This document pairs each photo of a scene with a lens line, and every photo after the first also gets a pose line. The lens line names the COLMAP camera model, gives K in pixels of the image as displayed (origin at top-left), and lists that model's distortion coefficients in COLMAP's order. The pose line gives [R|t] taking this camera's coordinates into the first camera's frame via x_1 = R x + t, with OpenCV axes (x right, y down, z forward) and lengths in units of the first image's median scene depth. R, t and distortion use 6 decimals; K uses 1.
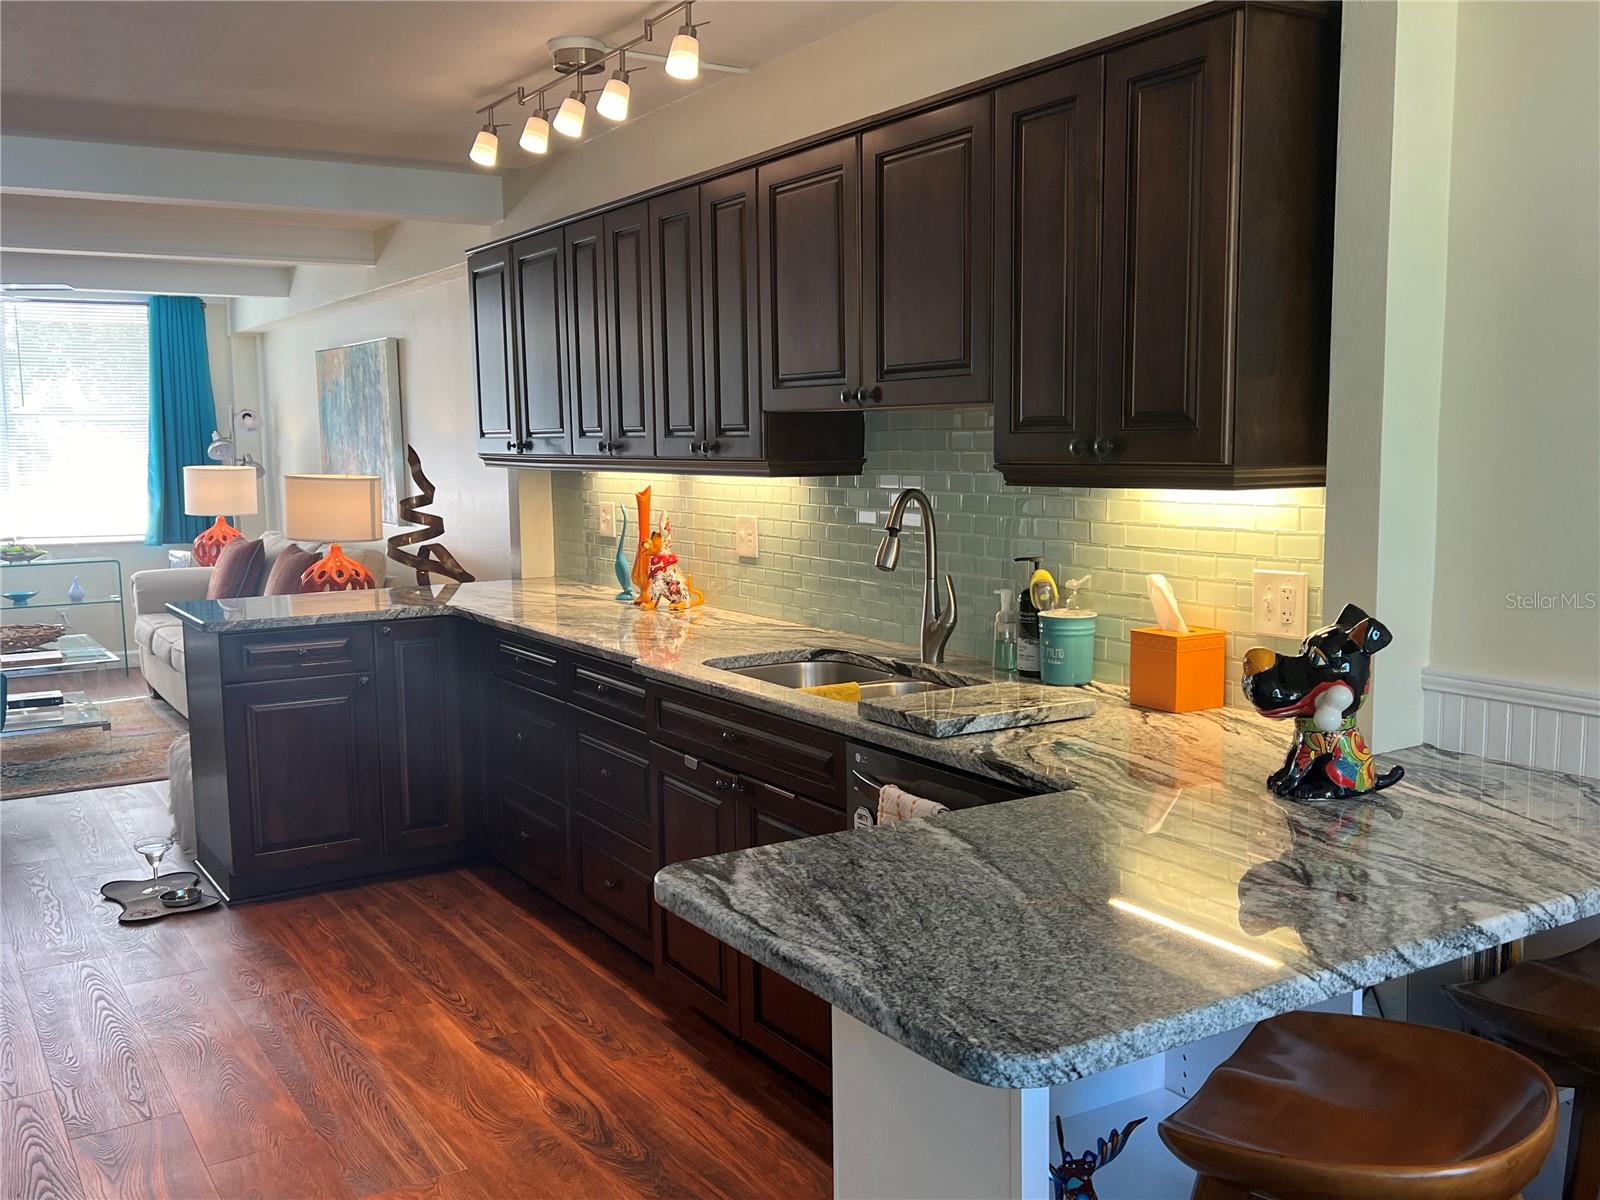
lens RADIAL K [[1479.0, 0, 794.2], [0, 1479.0, 609.6], [0, 0, 1]] dist [0.029488, 0.000000]
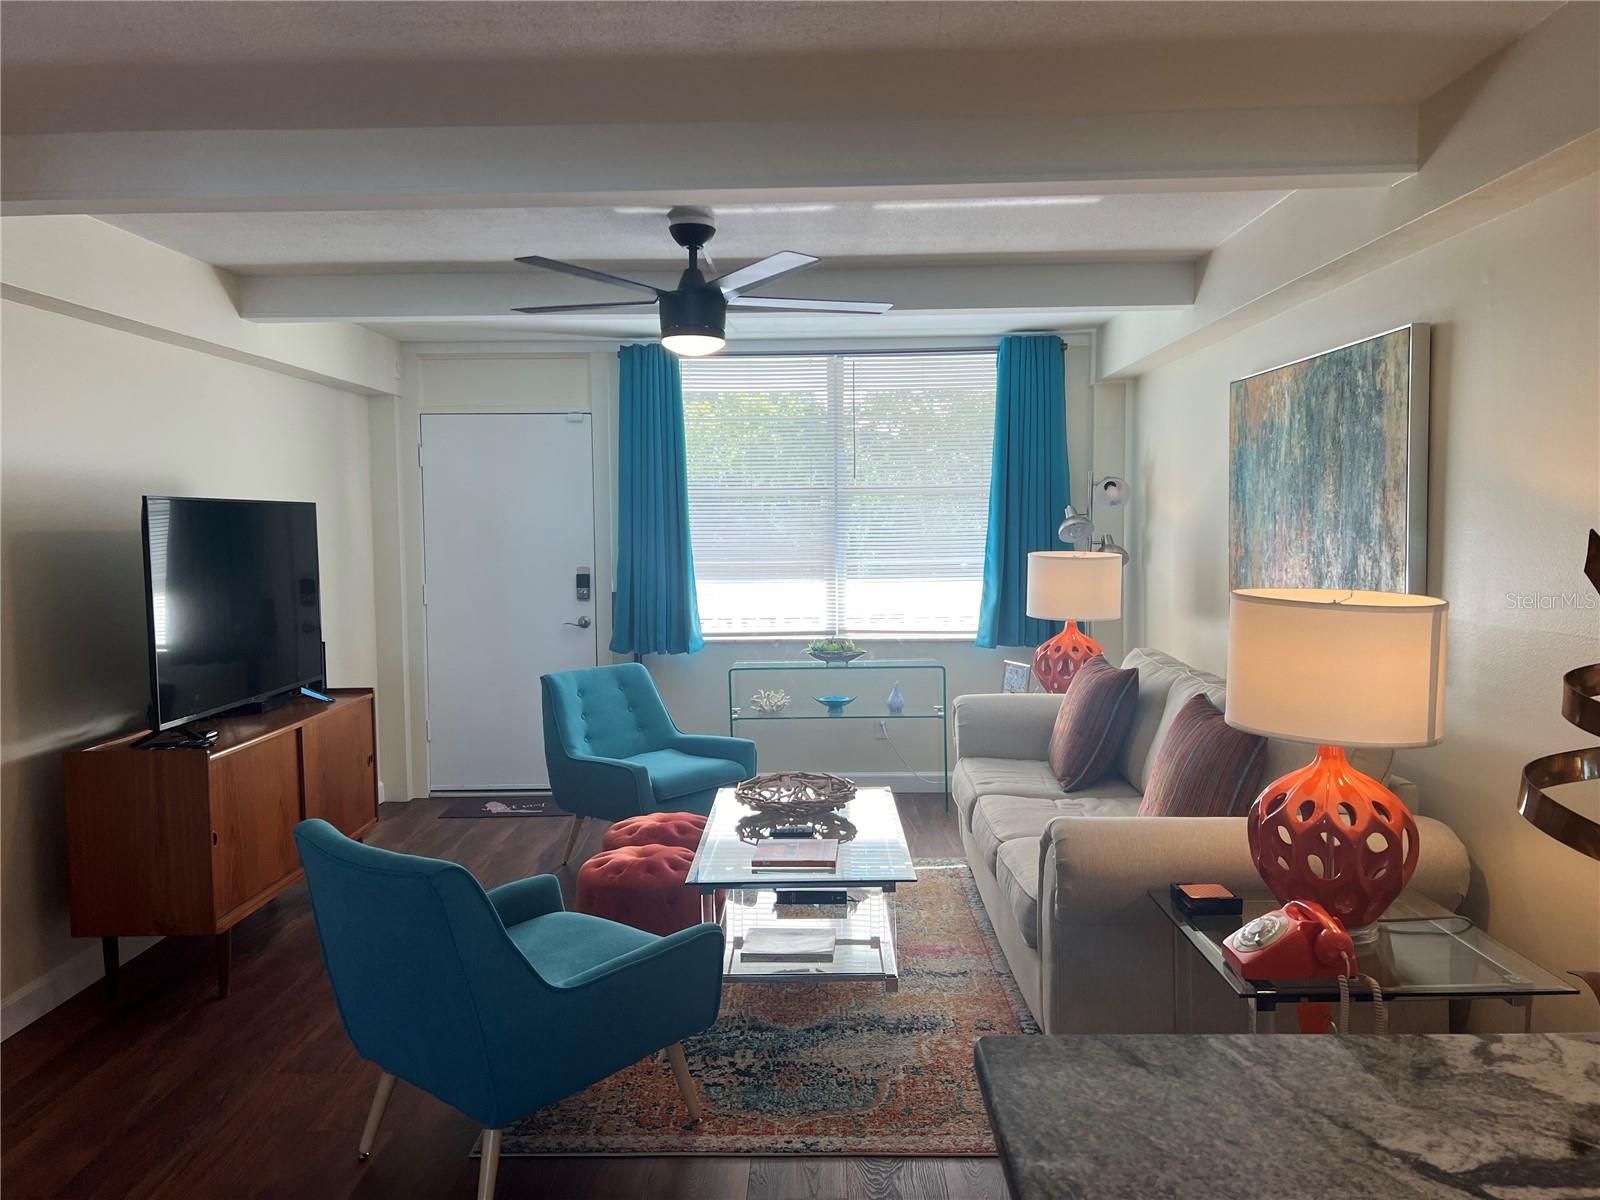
lens RADIAL K [[1204.0, 0, 793.6], [0, 1204.0, 594.4], [0, 0, 1]] dist [0.068626, -0.084604]
pose [[0.840192, 0.035398, -0.541133, -0.328695], [-0.061532, 0.997646, -0.030278, -0.090457], [0.538787, 0.058736, 0.840392, 0.778276]]
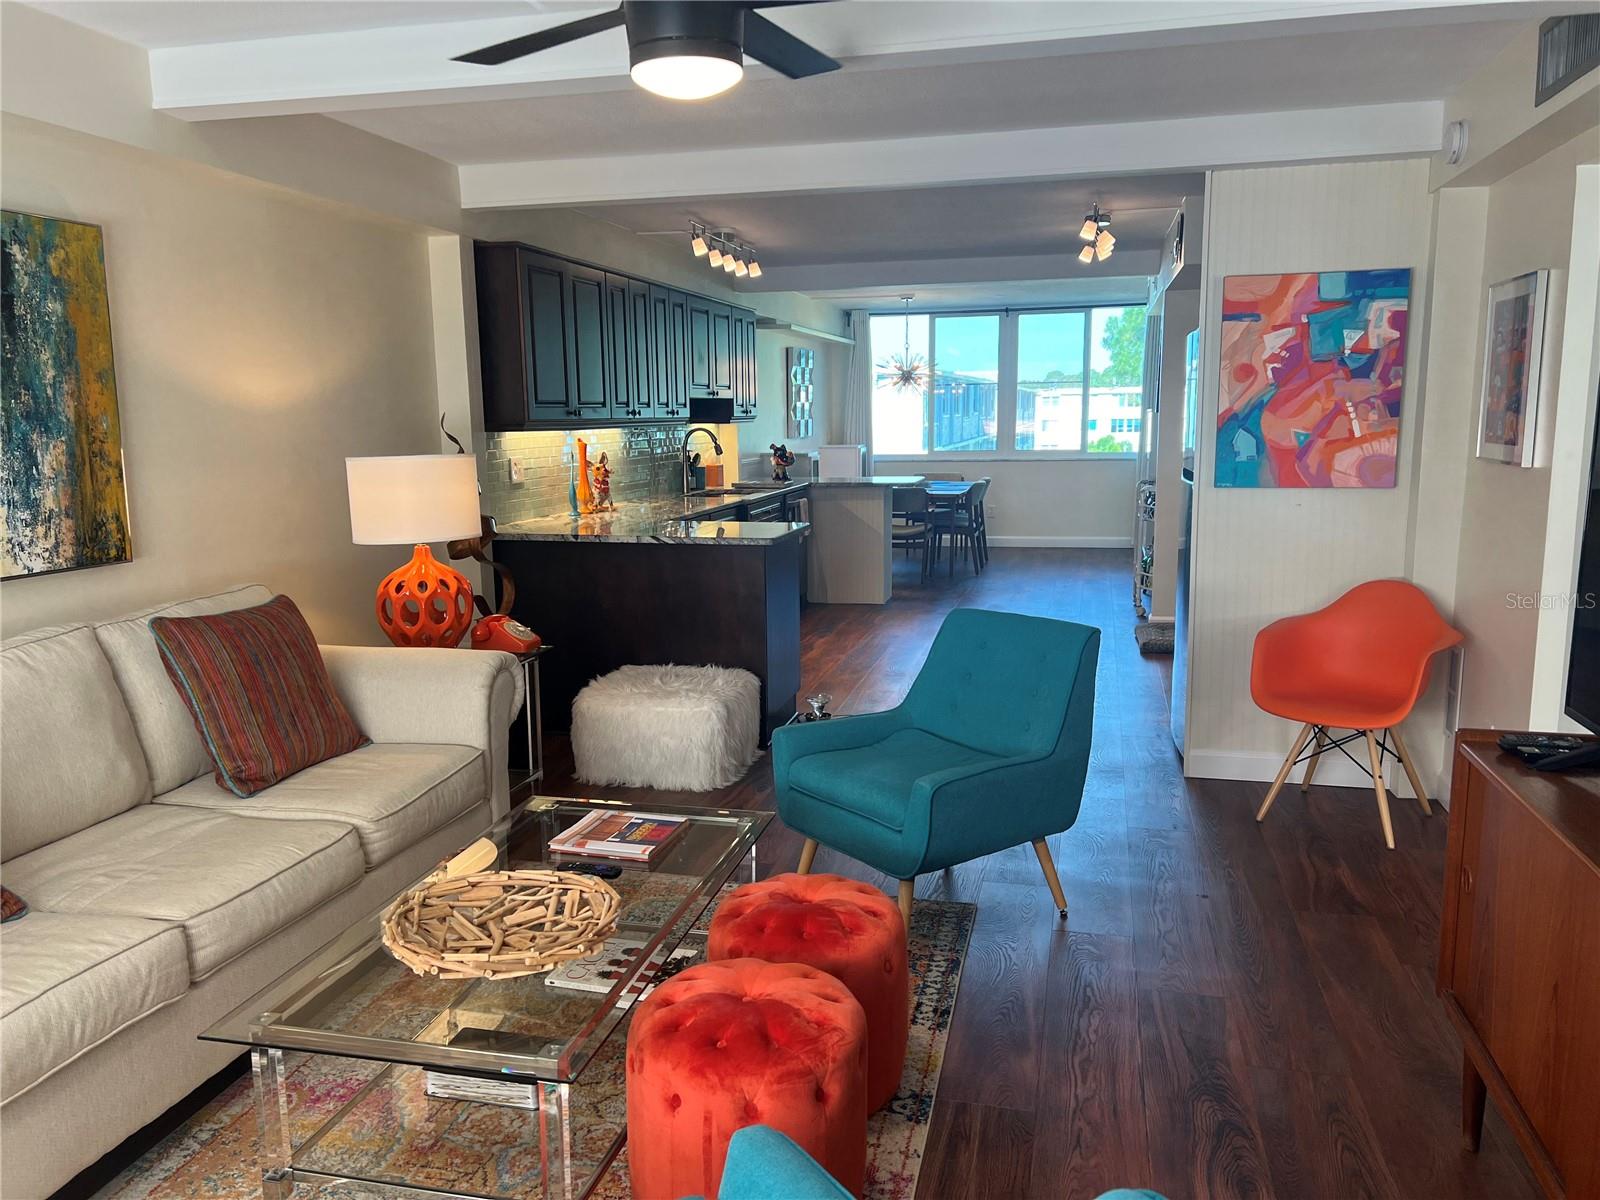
lens RADIAL K [[1204.0, 0, 808.1], [0, 1204.0, 608.7], [0, 0, 1]] dist [0.068626, -0.084604]
pose [[-0.705202, -0.101484, 0.701705, -1.185187], [0.096740, 0.966674, 0.237027, -0.188520], [-0.702375, 0.235035, -0.671884, 1.716793]]
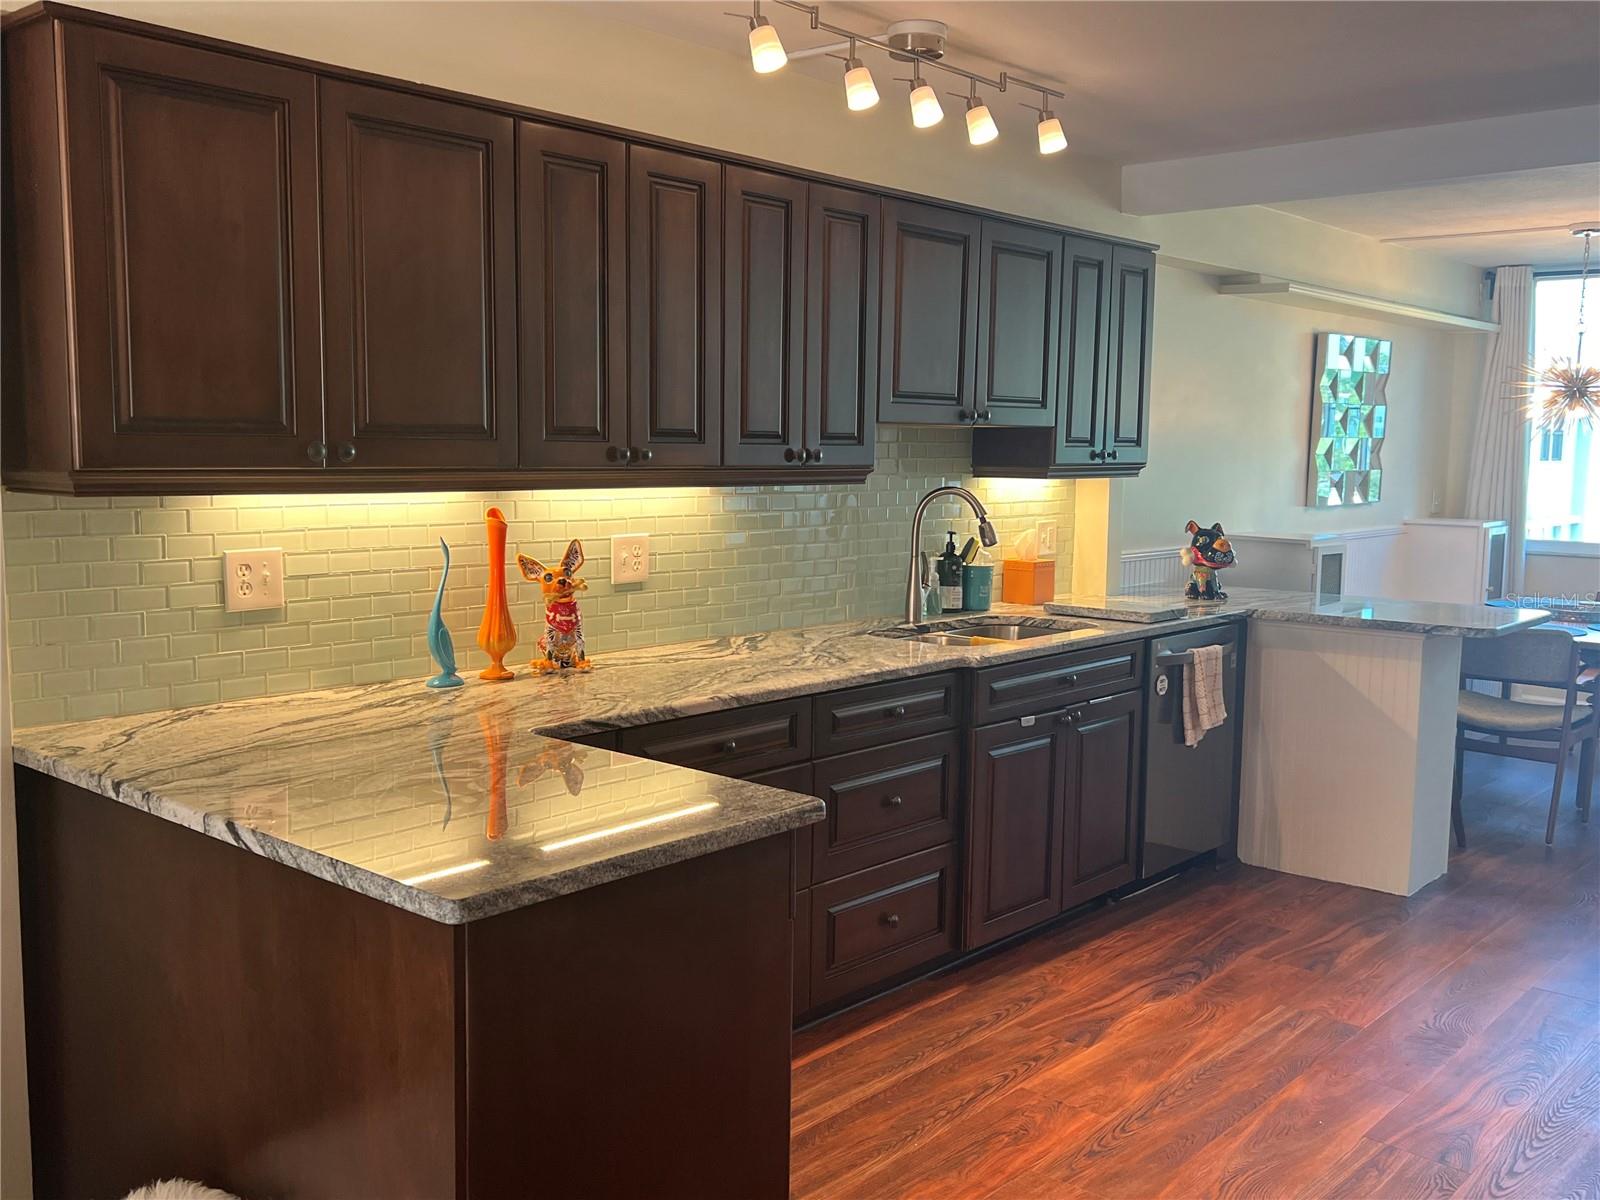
lens RADIAL K [[1479.0, 0, 788.1], [0, 1479.0, 606.8], [0, 0, 1]] dist [0.029488, 0.000000]
pose [[-0.283189, -0.098237, 0.954020, -0.788783], [0.104313, 0.985684, 0.132462, -0.113691], [-0.953374, 0.137028, -0.268888, 1.032597]]
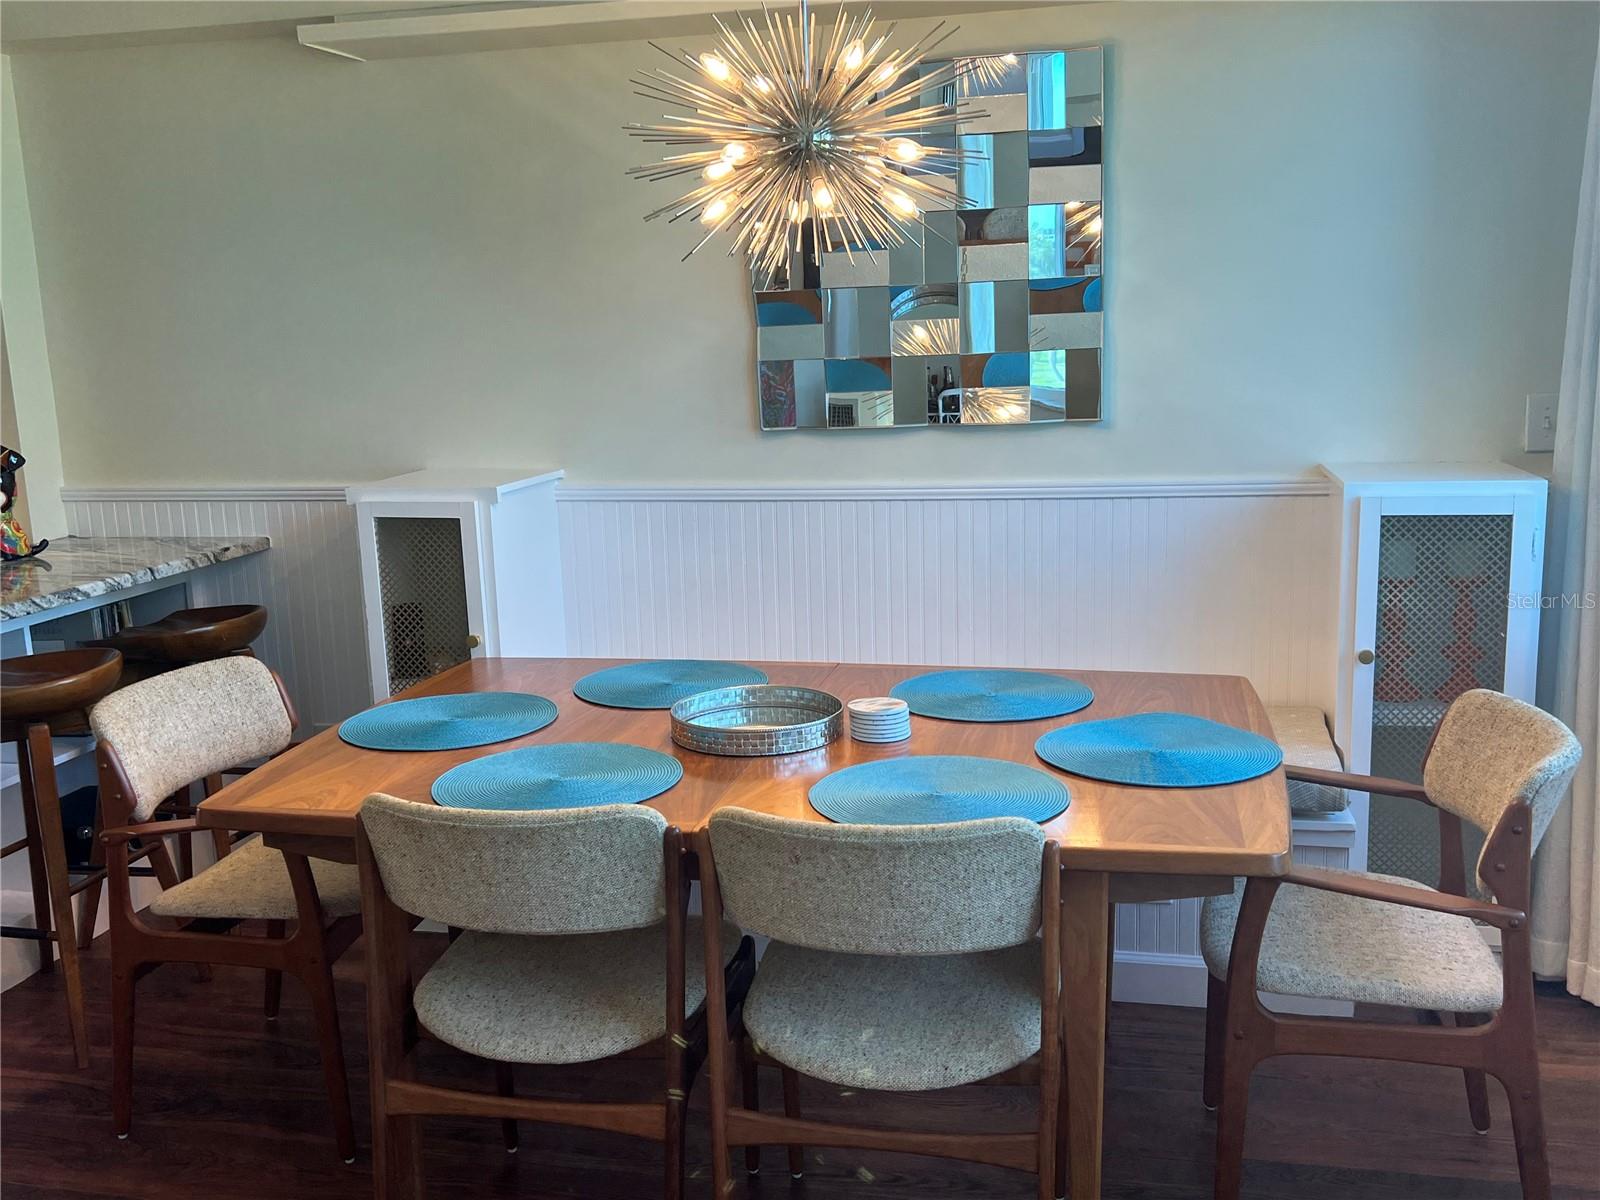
lens RADIAL K [[1479.0, 0, 803.4], [0, 1479.0, 612.6], [0, 0, 1]] dist [0.029488, 0.000000]
pose [[0.688349, -0.145019, 0.710735, -0.091576], [0.103504, 0.989422, 0.101638, 0.045581], [-0.717957, 0.003601, 0.696078, -0.340703]]
